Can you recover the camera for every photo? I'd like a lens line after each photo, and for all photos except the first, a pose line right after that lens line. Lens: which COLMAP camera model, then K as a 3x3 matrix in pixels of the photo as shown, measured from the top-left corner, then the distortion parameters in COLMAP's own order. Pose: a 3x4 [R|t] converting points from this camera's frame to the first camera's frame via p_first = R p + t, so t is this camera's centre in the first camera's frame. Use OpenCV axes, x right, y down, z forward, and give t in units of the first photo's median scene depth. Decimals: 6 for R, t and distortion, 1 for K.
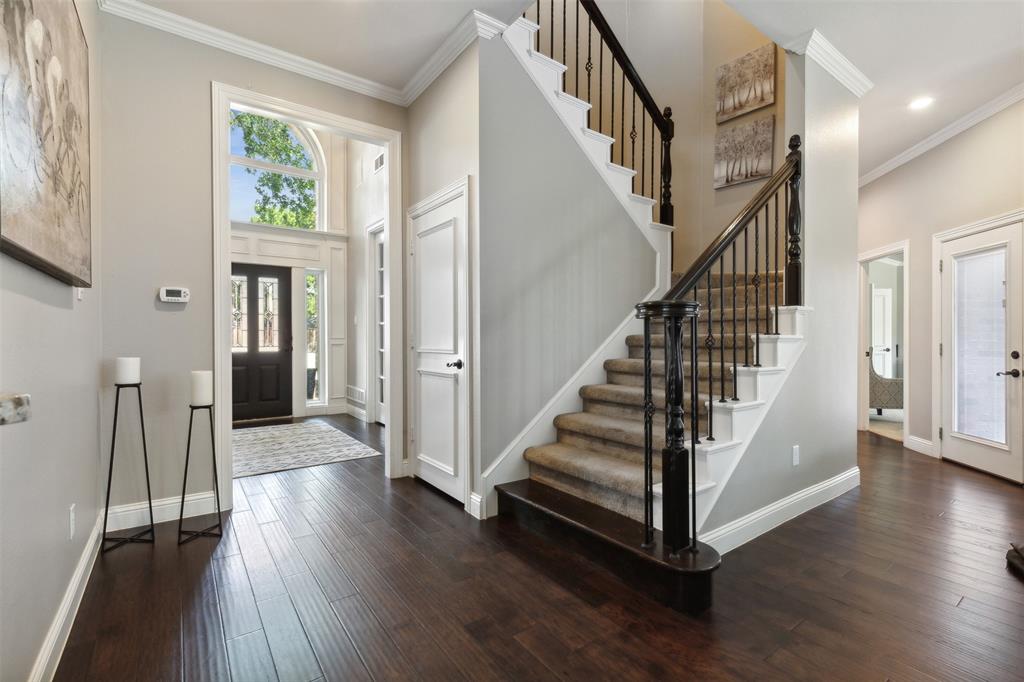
lens RADIAL K [[459.4, 0, 514.5], [0, 459.4, 337.4], [0, 0, 1]] dist [-0.000611, -0.000189]
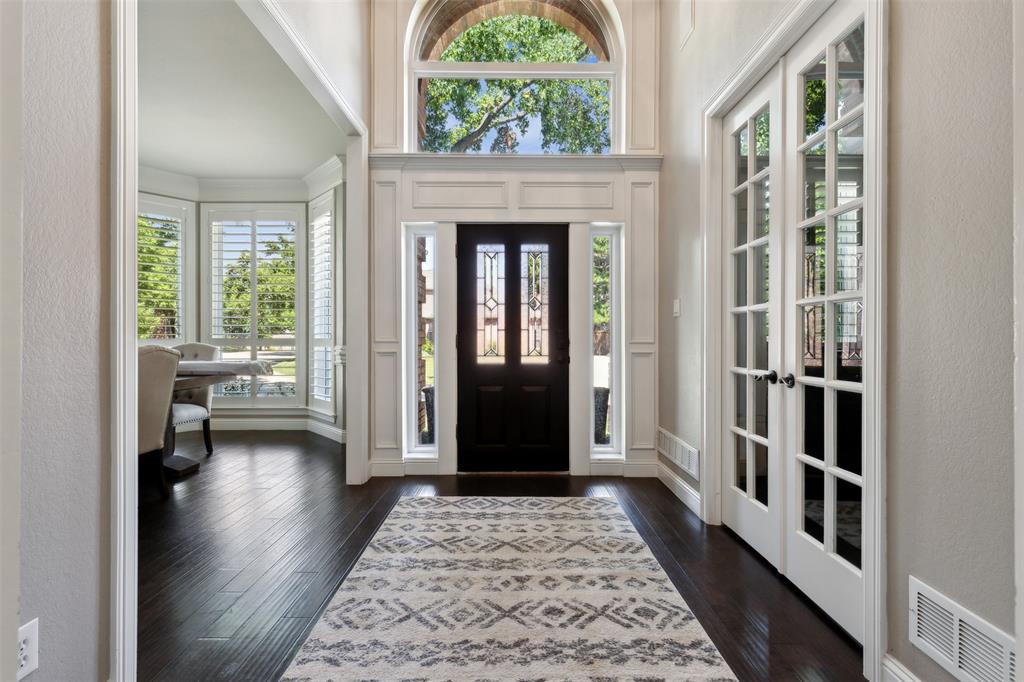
lens RADIAL K [[459.4, 0, 514.5], [0, 459.4, 337.4], [0, 0, 1]] dist [-0.000611, -0.000189]
pose [[0.808296, 0.007420, -0.588730, -0.186486], [-0.000366, 0.999927, 0.012099, -0.011616], [0.588776, -0.009564, 0.808239, 0.466482]]
